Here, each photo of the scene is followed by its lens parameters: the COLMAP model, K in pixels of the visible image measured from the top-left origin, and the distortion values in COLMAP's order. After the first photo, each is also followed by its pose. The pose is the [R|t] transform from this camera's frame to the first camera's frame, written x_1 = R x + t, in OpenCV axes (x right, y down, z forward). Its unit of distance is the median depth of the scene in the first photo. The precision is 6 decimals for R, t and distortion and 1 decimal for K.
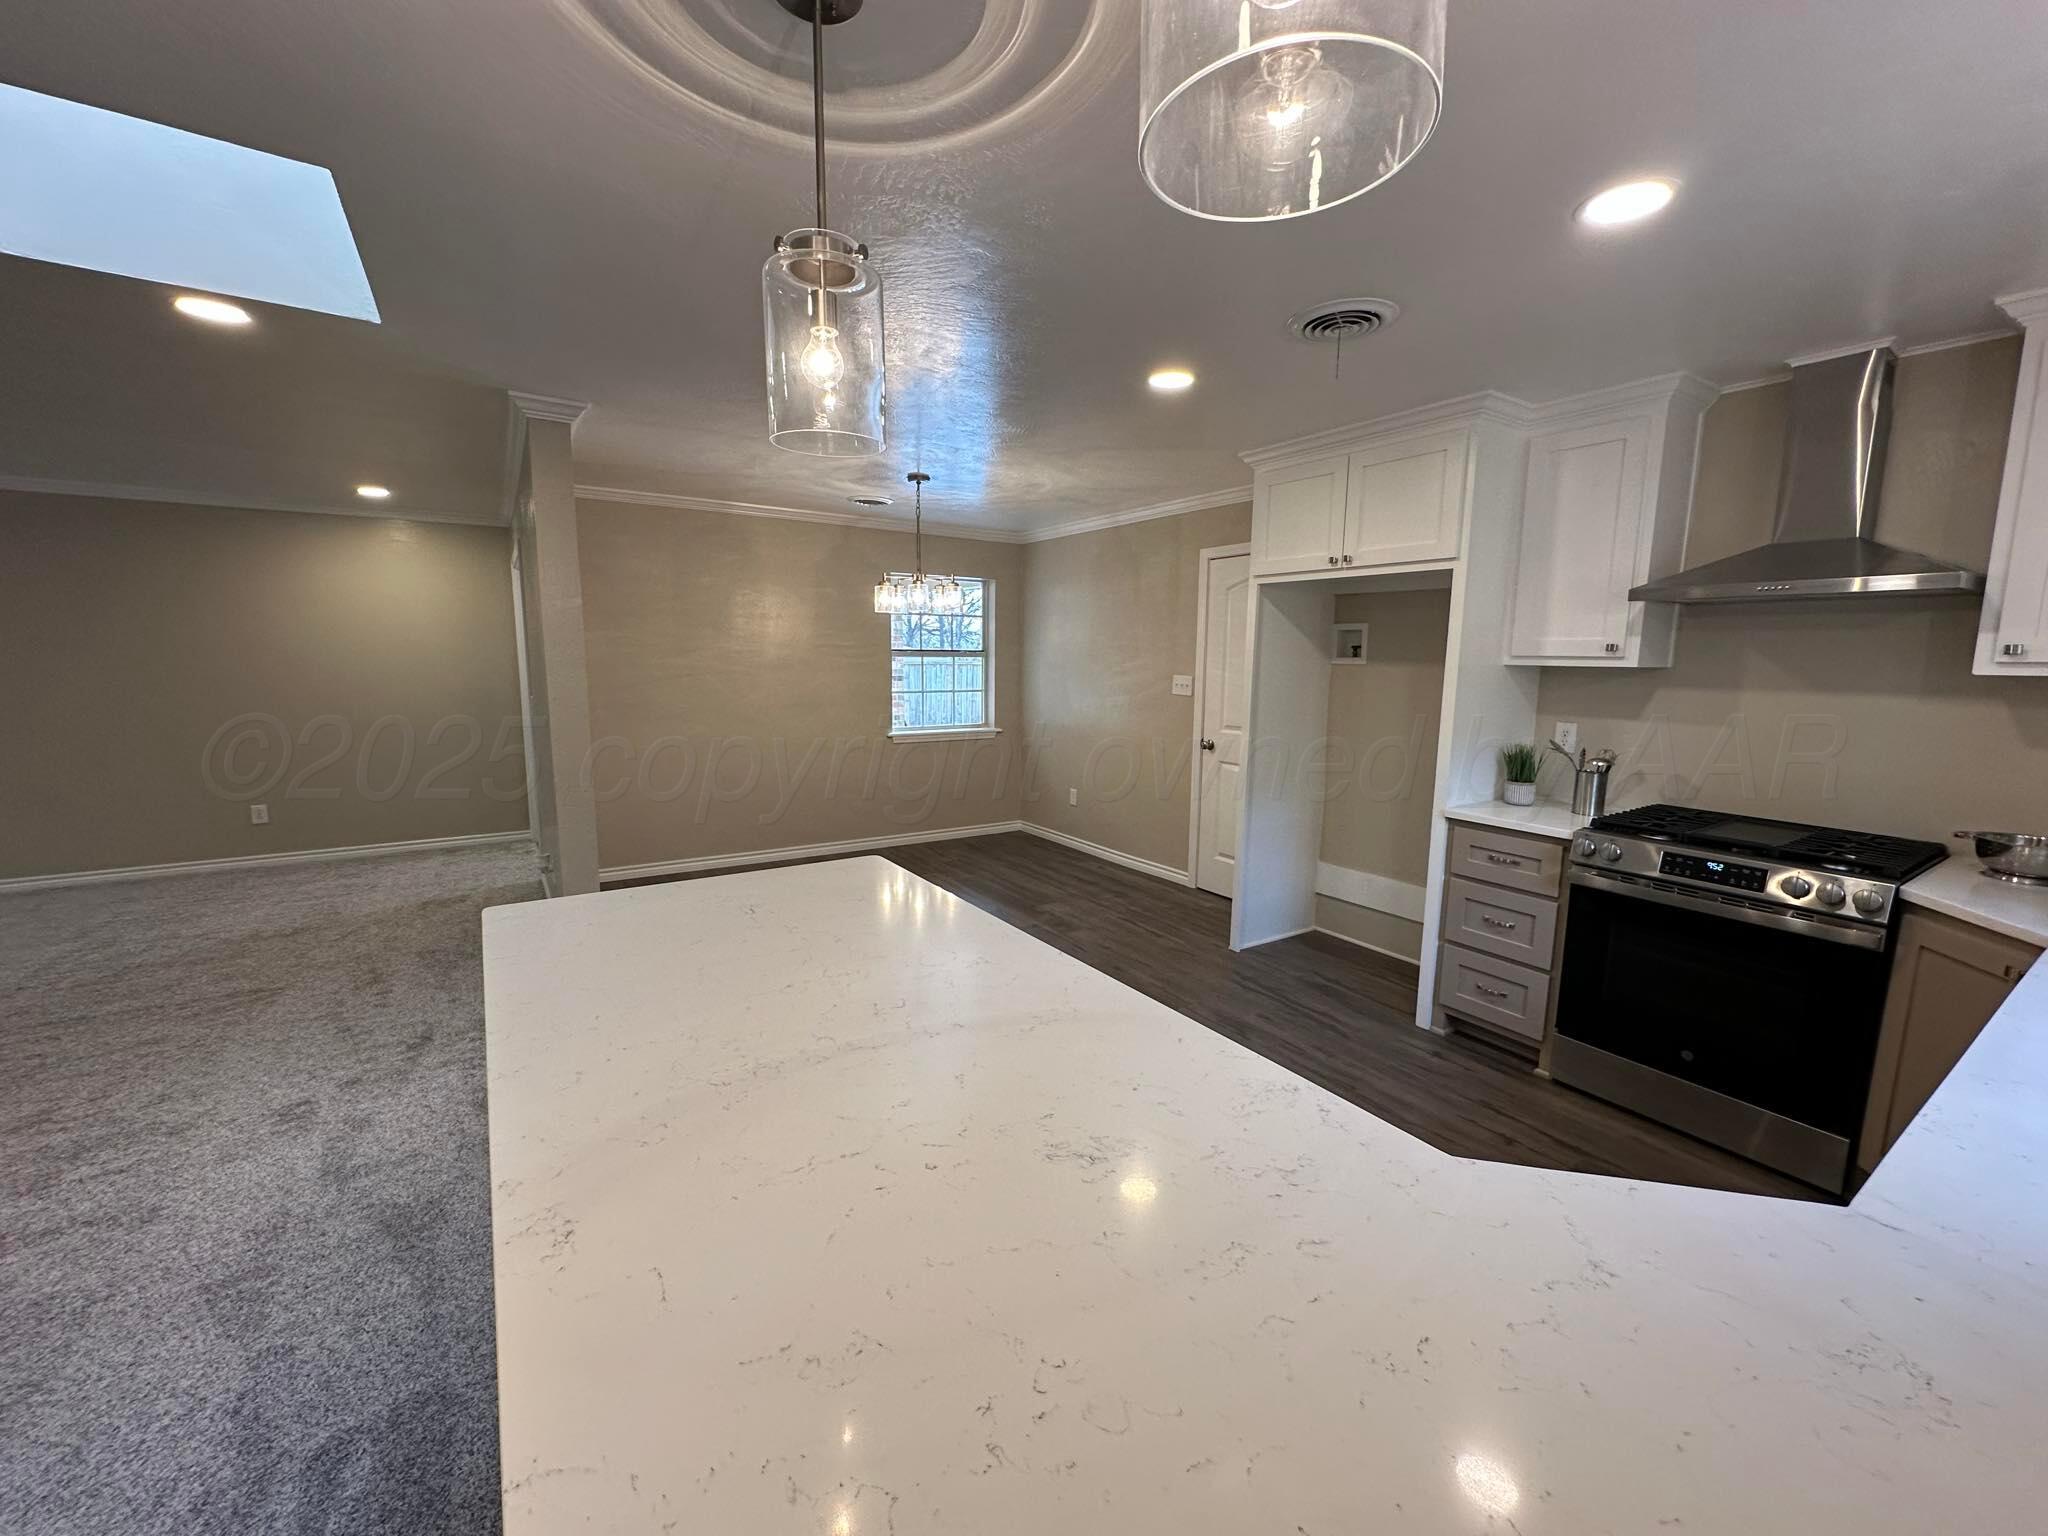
lens RADIAL K [[814.3, 0, 1030.8], [0, 814.3, 766.4], [0, 0, 1]] dist [0.001223, 0.000299]
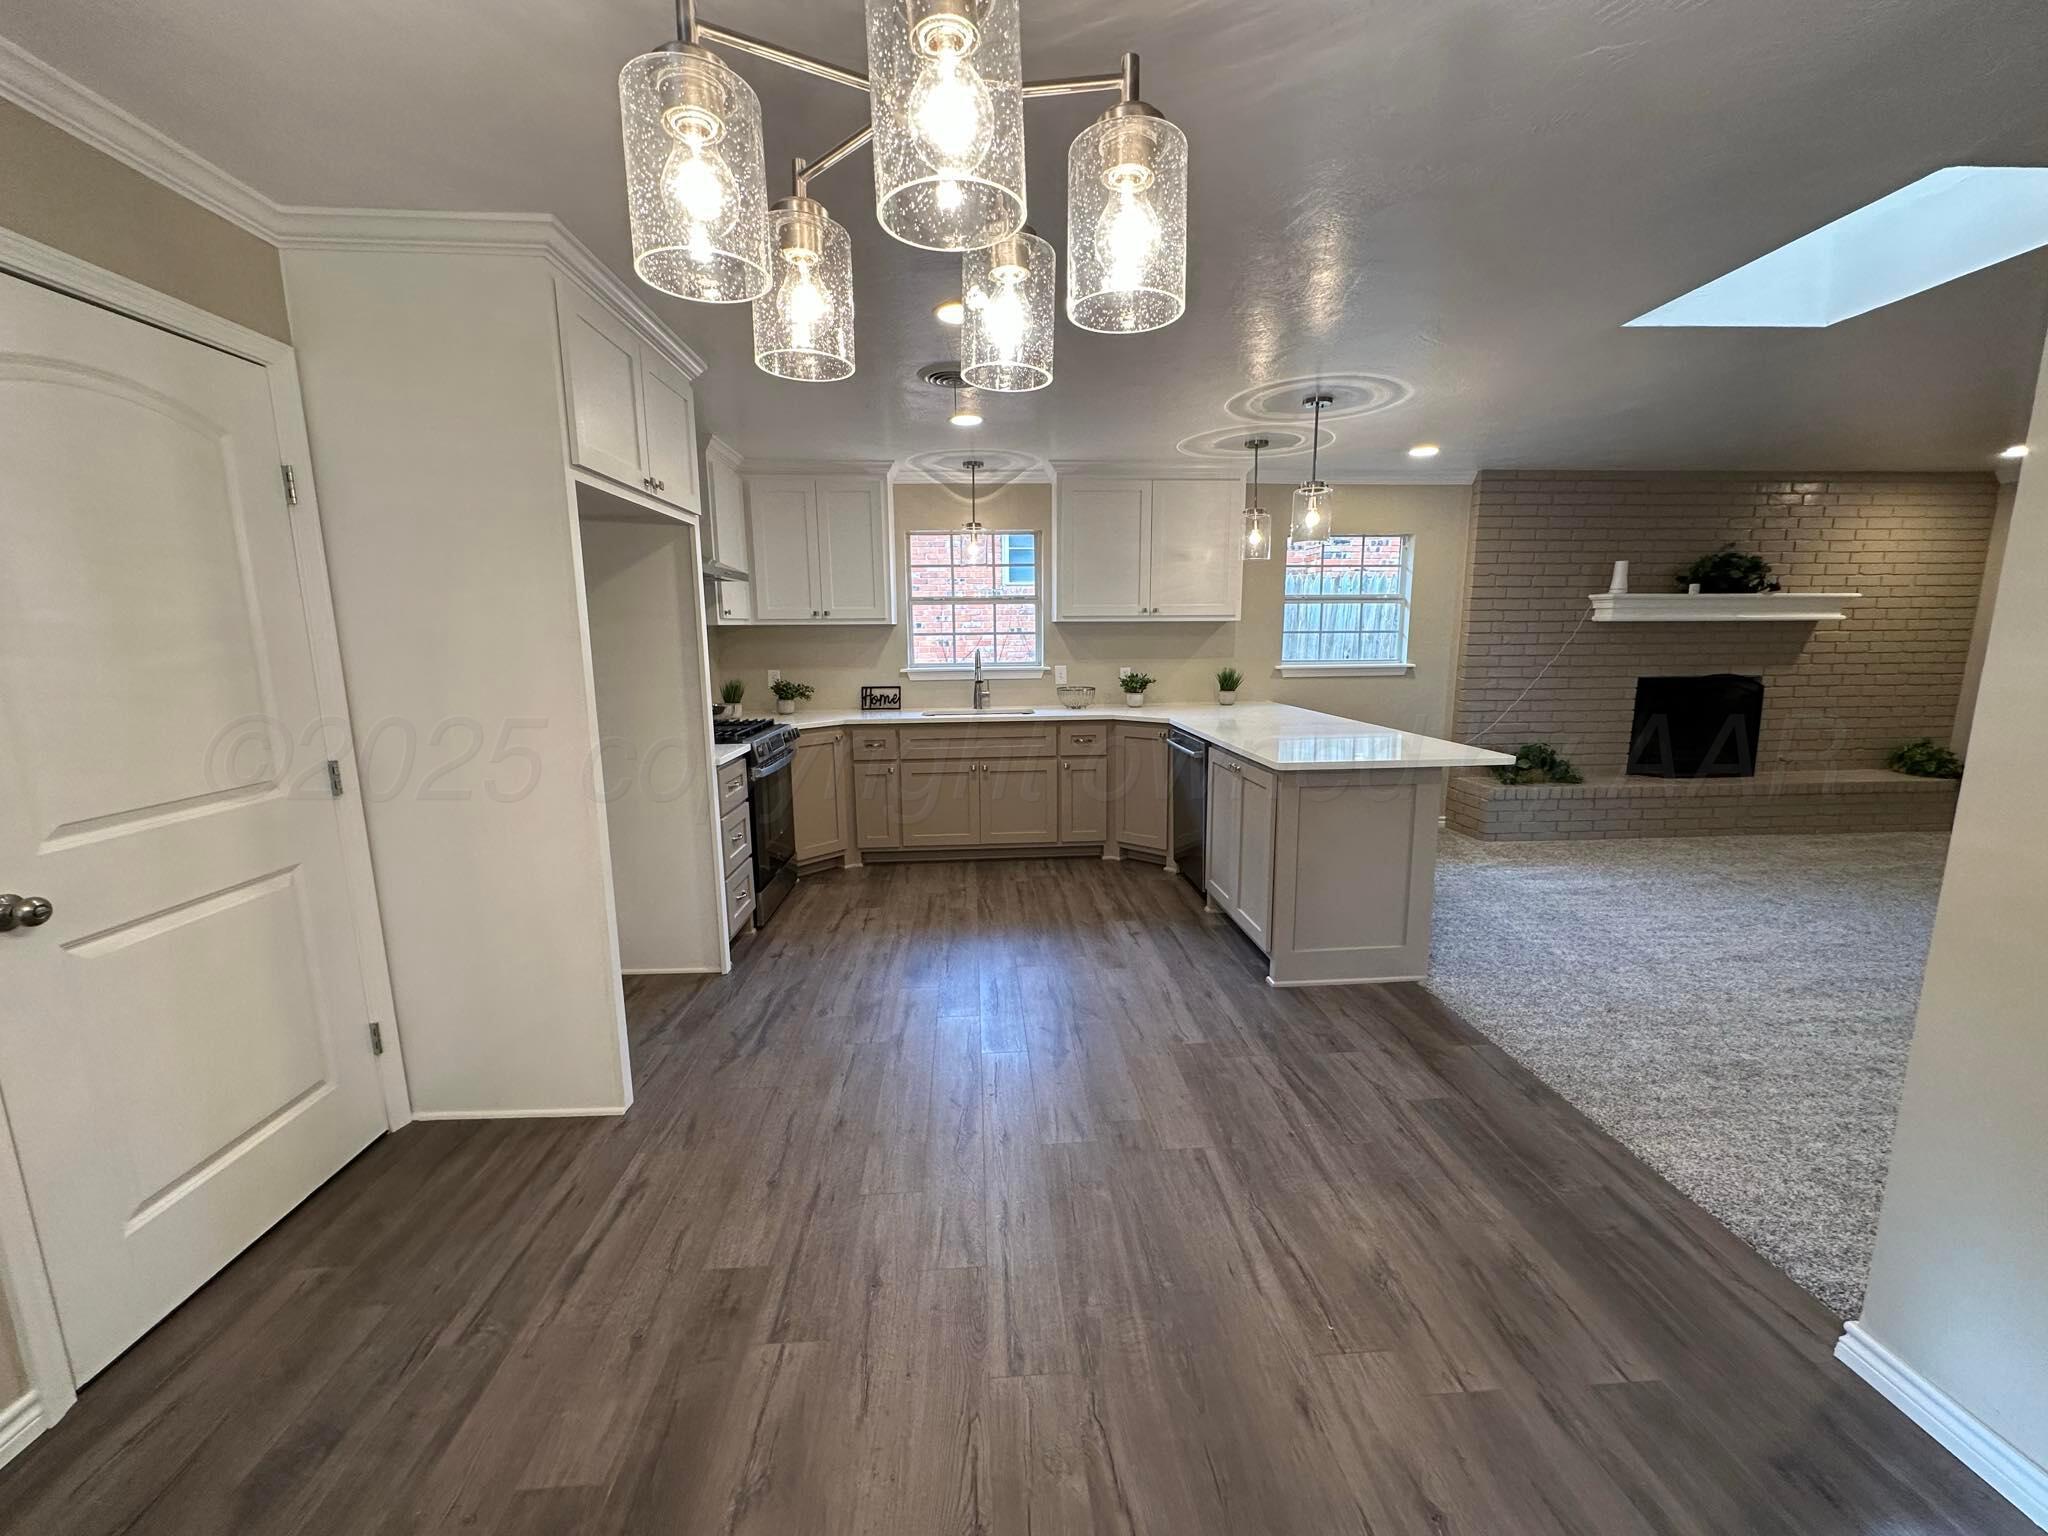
lens RADIAL K [[814.3, 0, 1030.8], [0, 814.3, 766.4], [0, 0, 1]] dist [0.001223, 0.000299]
pose [[-0.865517, -0.085239, 0.493573, -0.271390], [0.069549, 0.955415, 0.286958, -0.158657], [-0.496028, 0.282694, -0.821000, 1.251264]]
